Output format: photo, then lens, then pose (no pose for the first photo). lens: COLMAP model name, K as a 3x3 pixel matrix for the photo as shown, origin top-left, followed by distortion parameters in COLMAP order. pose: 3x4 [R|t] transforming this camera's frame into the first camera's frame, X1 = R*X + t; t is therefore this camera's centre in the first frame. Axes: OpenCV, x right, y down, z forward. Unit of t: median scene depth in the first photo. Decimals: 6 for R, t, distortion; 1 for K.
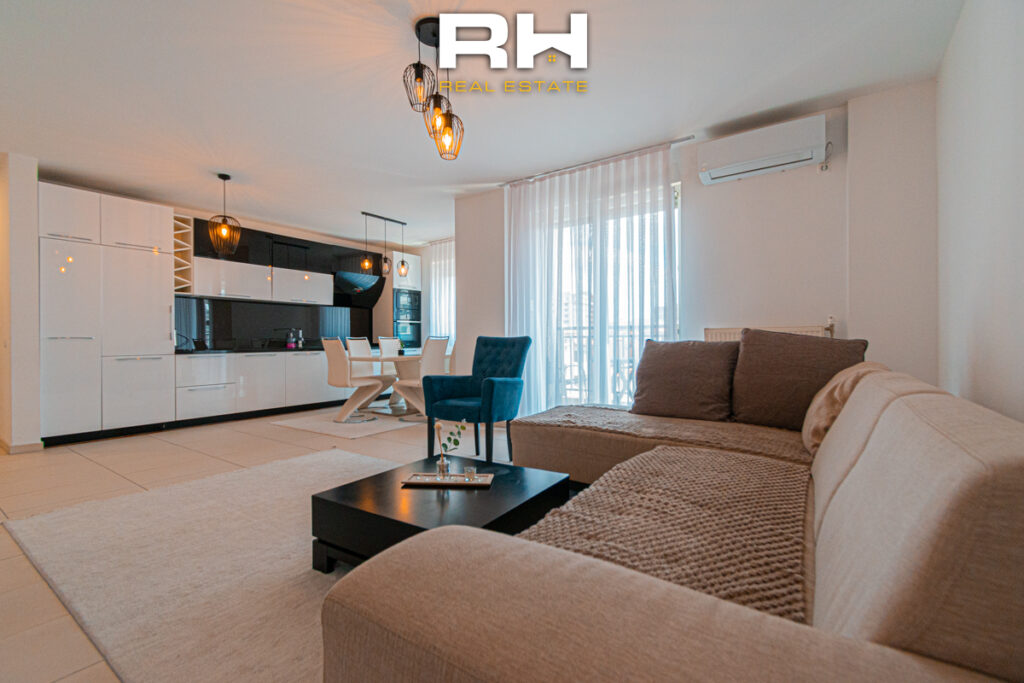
lens RADIAL K [[446.6, 0, 512.0], [0, 446.6, 341.5], [0, 0, 1]] dist [0.001040, -0.000167]
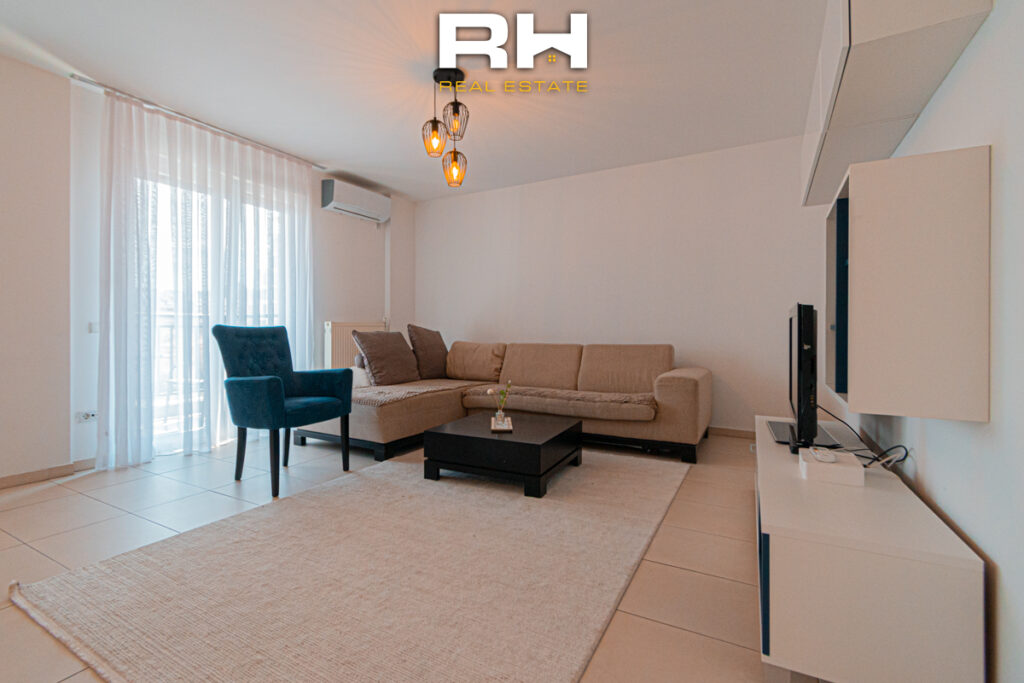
lens RADIAL K [[455.7, 0, 512.6], [0, 455.7, 333.6], [0, 0, 1]] dist [-0.000168, -0.000097]
pose [[-0.100534, 0.001516, 0.994932, -0.681640], [0.005213, 0.999986, -0.000997, 0.005881], [-0.994920, 0.005086, -0.100541, 0.454197]]
